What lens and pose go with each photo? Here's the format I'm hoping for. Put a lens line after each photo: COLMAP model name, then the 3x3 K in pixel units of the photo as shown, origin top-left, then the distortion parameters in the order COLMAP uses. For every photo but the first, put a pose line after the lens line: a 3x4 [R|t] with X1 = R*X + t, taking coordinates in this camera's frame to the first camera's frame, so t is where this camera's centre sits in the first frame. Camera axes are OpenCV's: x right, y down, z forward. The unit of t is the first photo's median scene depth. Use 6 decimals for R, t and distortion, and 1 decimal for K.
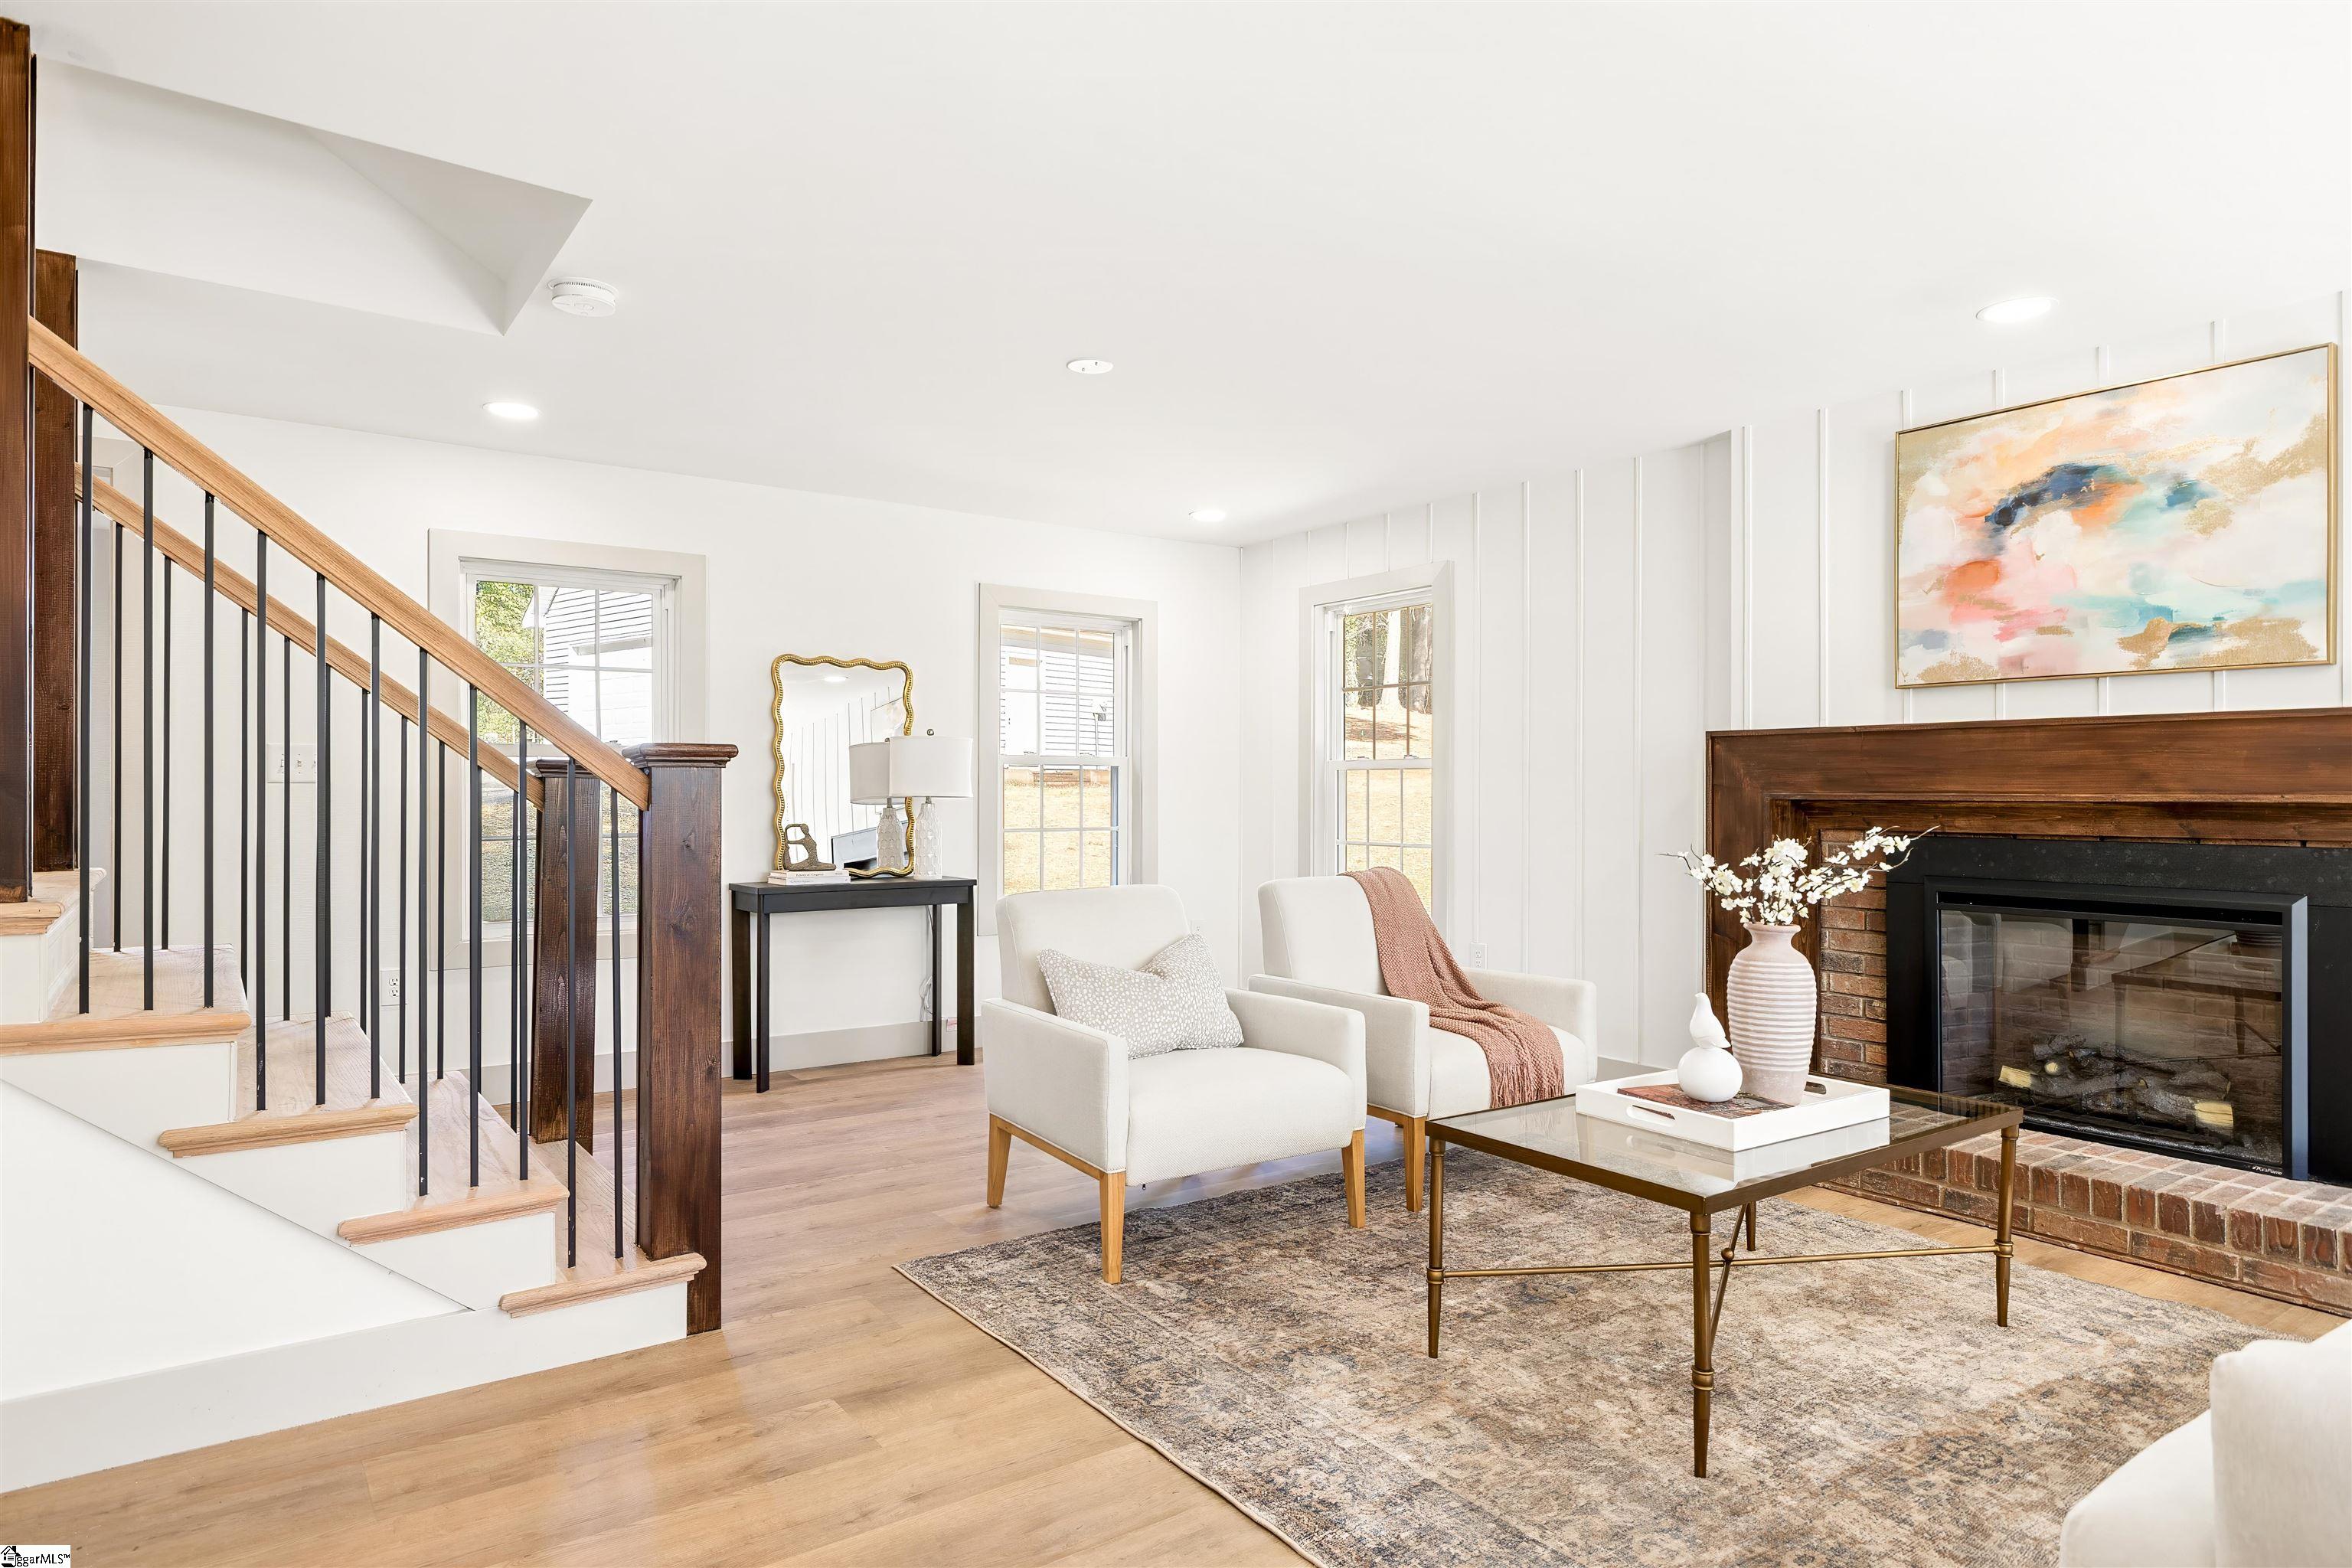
lens RADIAL K [[1363.1, 0, 1160.0], [0, 1363.1, 785.5], [0, 0, 1]] dist [0.001293, -0.000347]
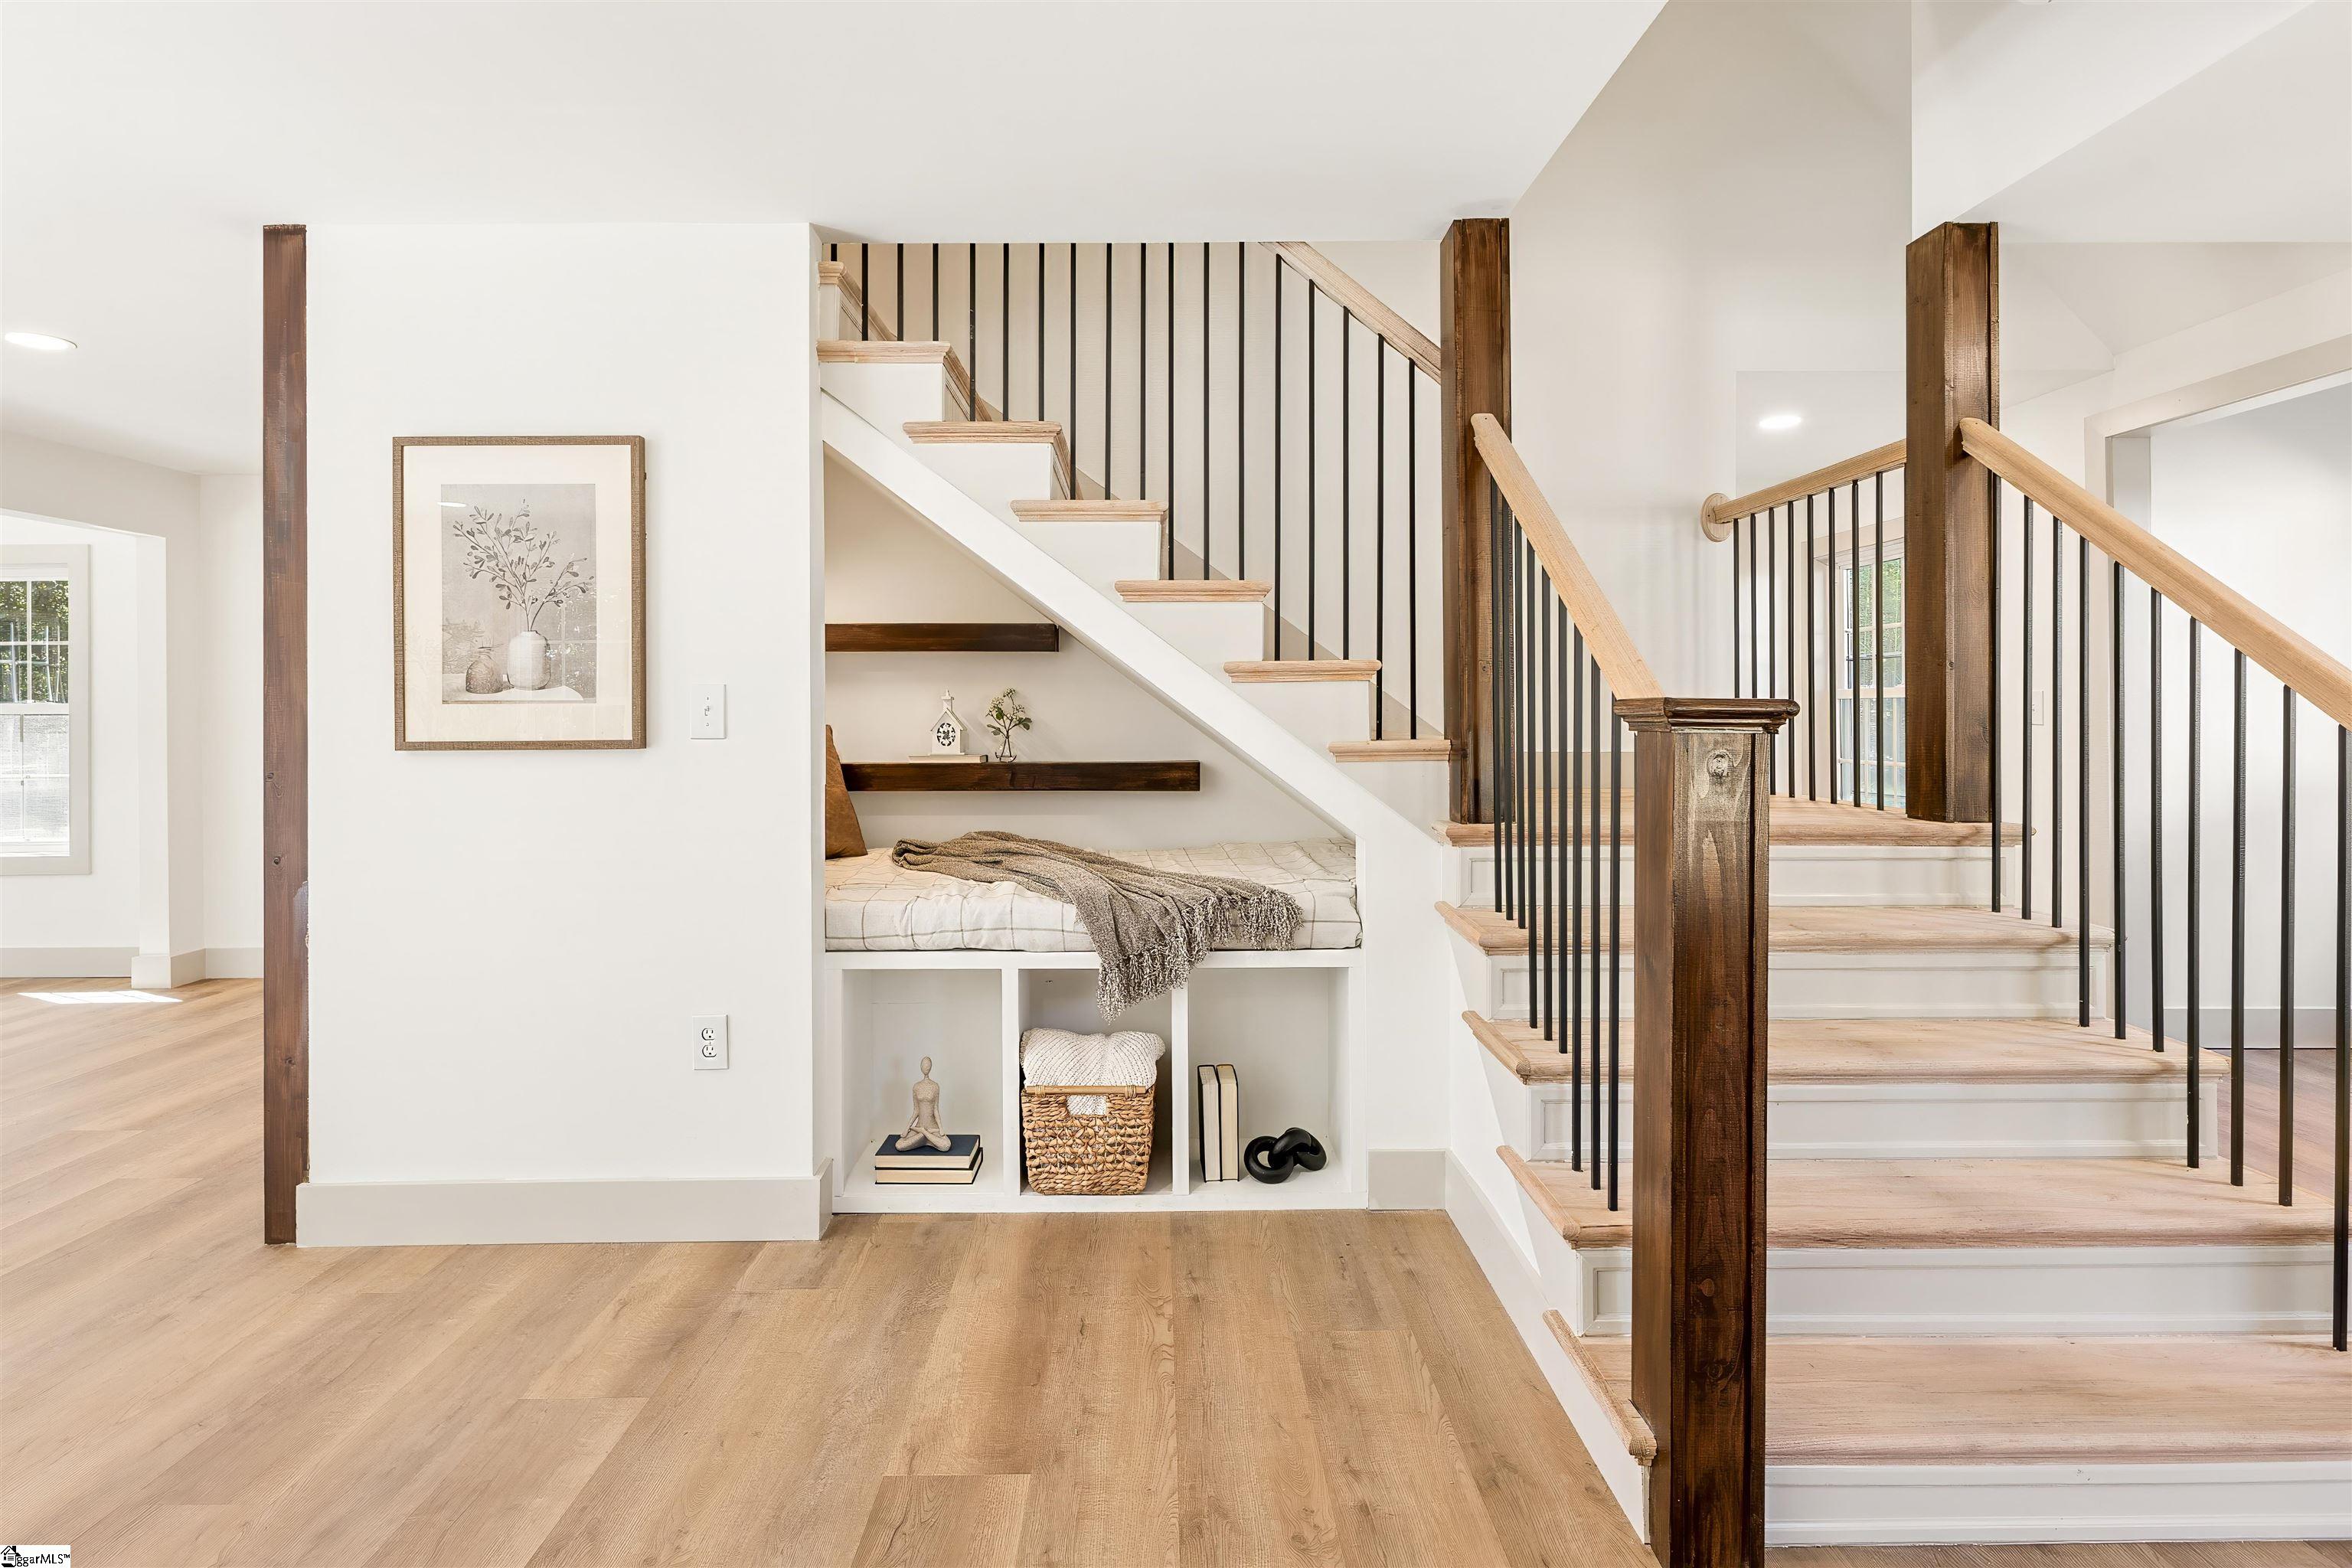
lens RADIAL K [[1170.8, 0, 1183.3], [0, 1170.8, 700.6], [0, 0, 1]] dist [-0.001692, -0.000741]
pose [[-0.560536, -0.000990, -0.828130, 0.234370], [0.003661, 0.999987, -0.003674, -0.029817], [0.828122, -0.005091, -0.560525, 0.906423]]
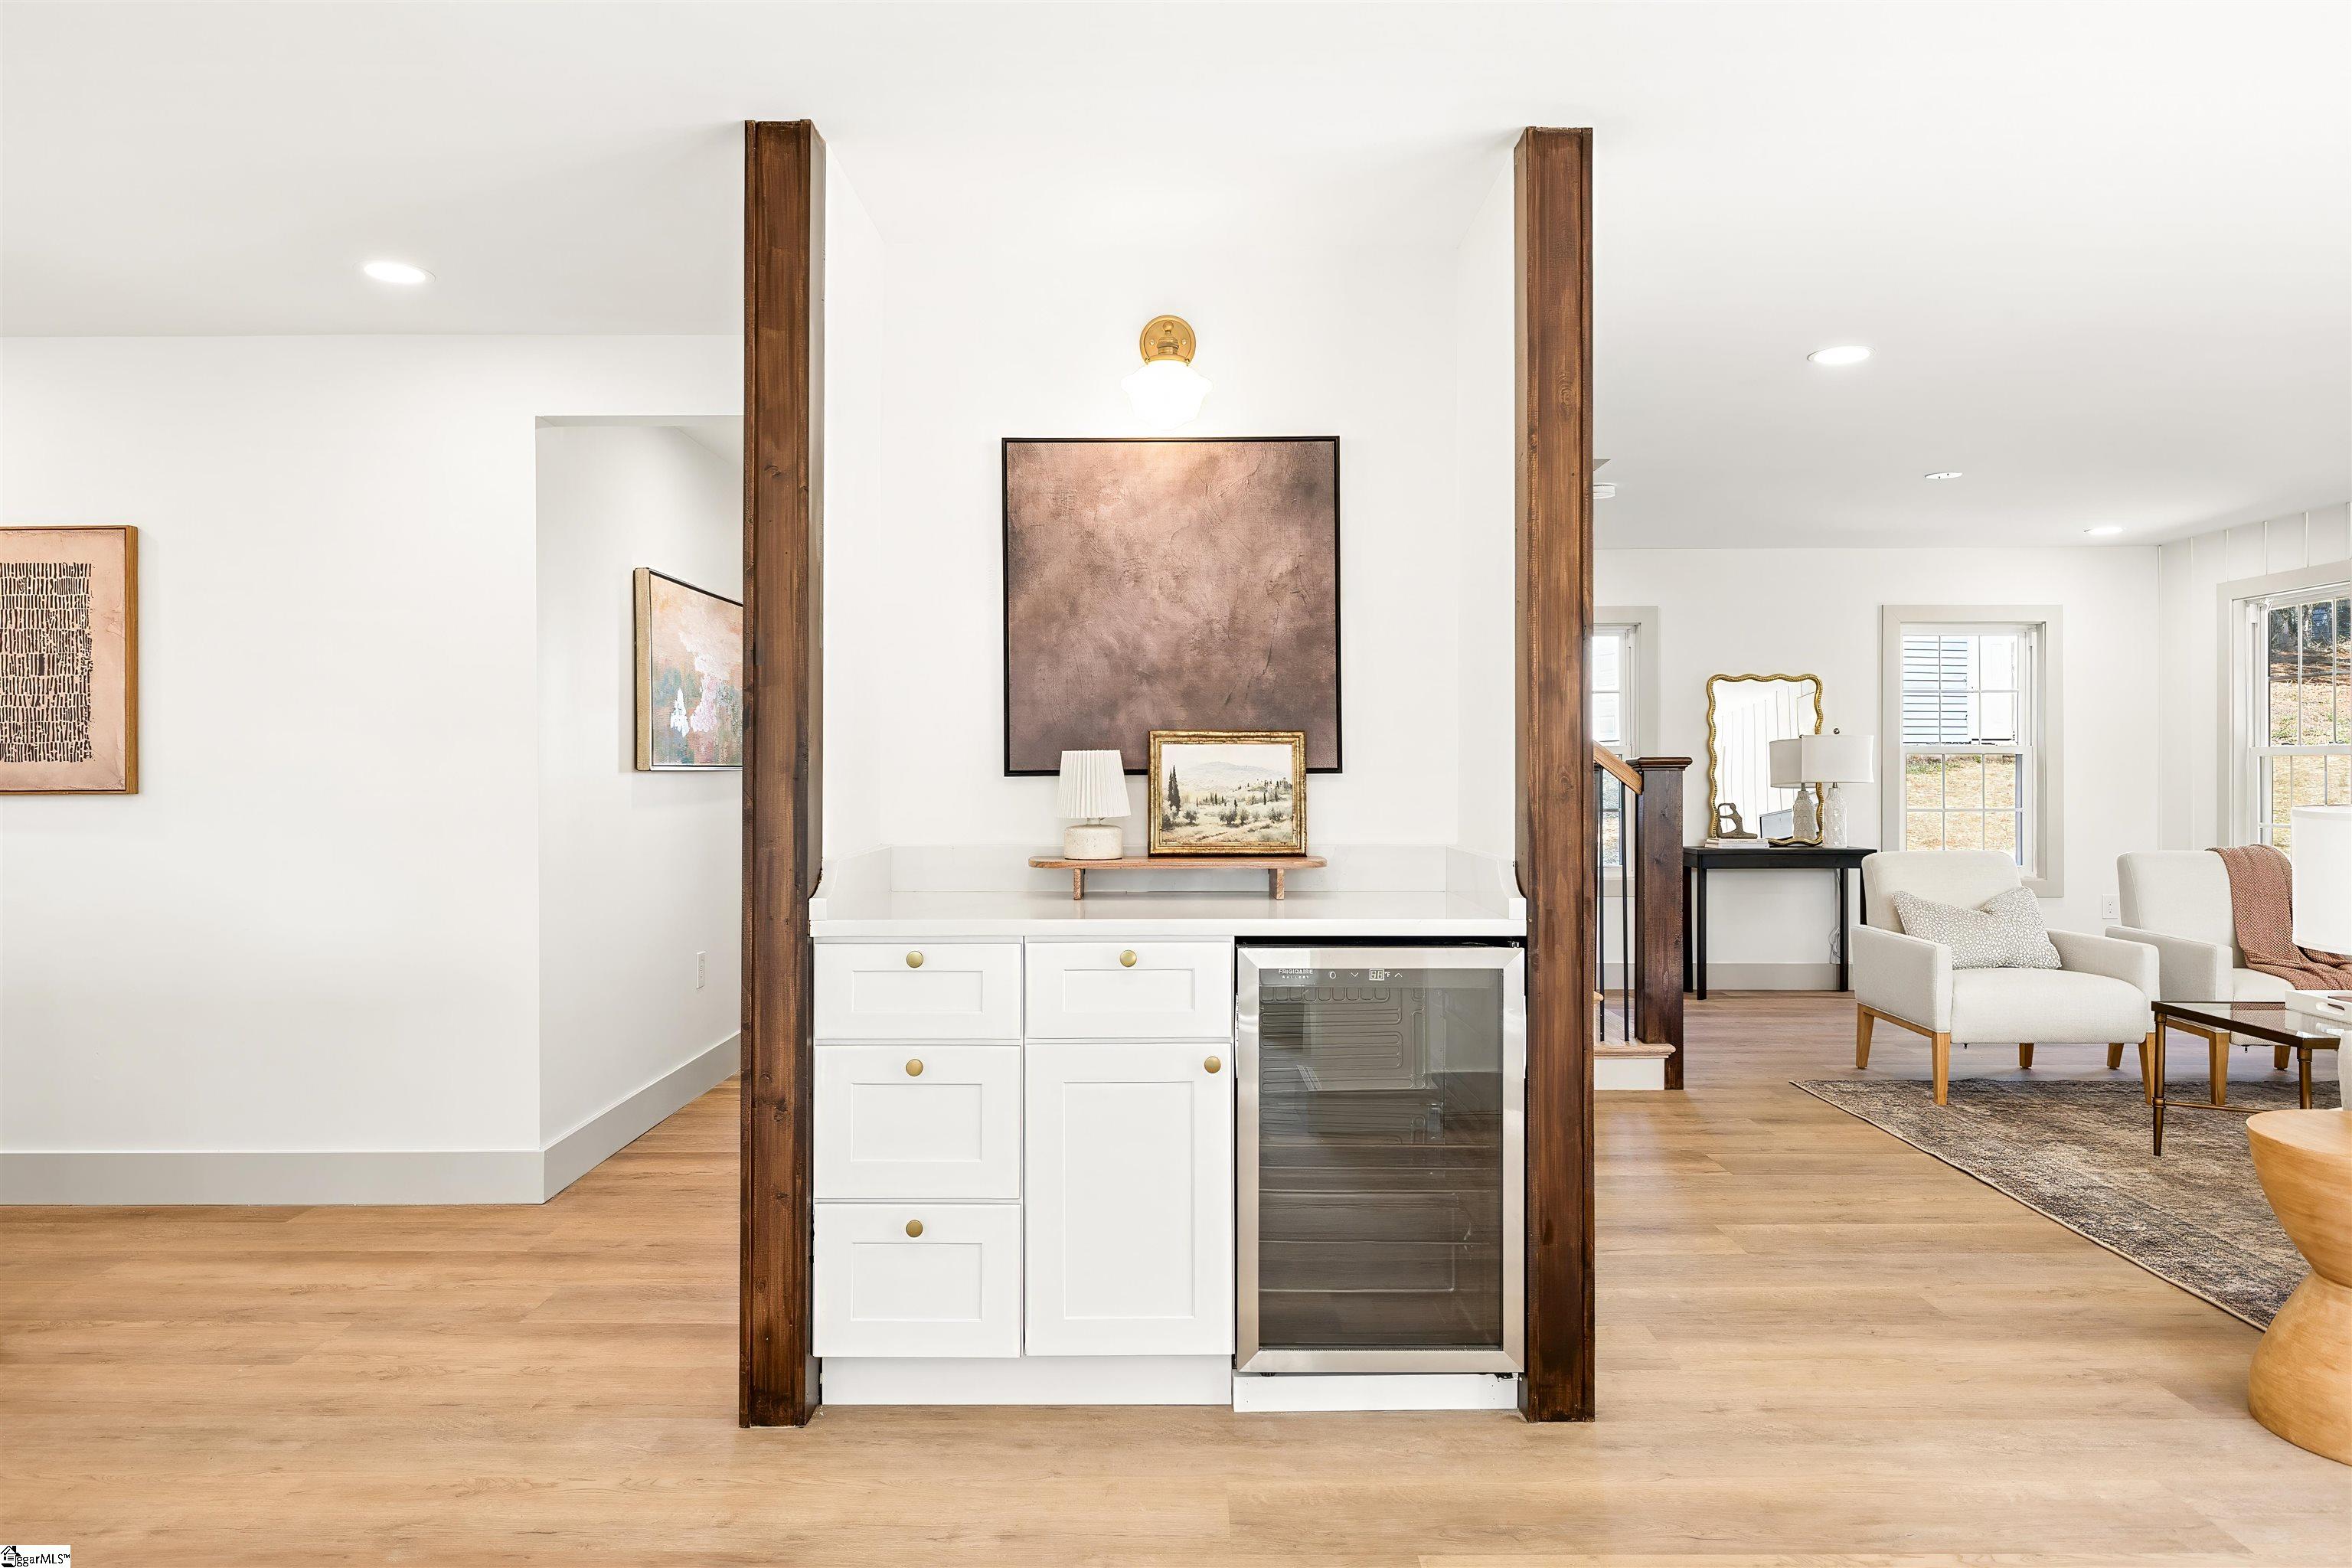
lens RADIAL K [[1530.4, 0, 1176.0], [0, 1530.4, 784.0], [0, 0, 1]] dist [0.010526, -0.001754]
pose [[0.822289, 0.001752, -0.569068, 0.209878], [0.007222, 0.999883, 0.013514, -0.021566], [0.569025, -0.015222, 0.822179, -0.788276]]
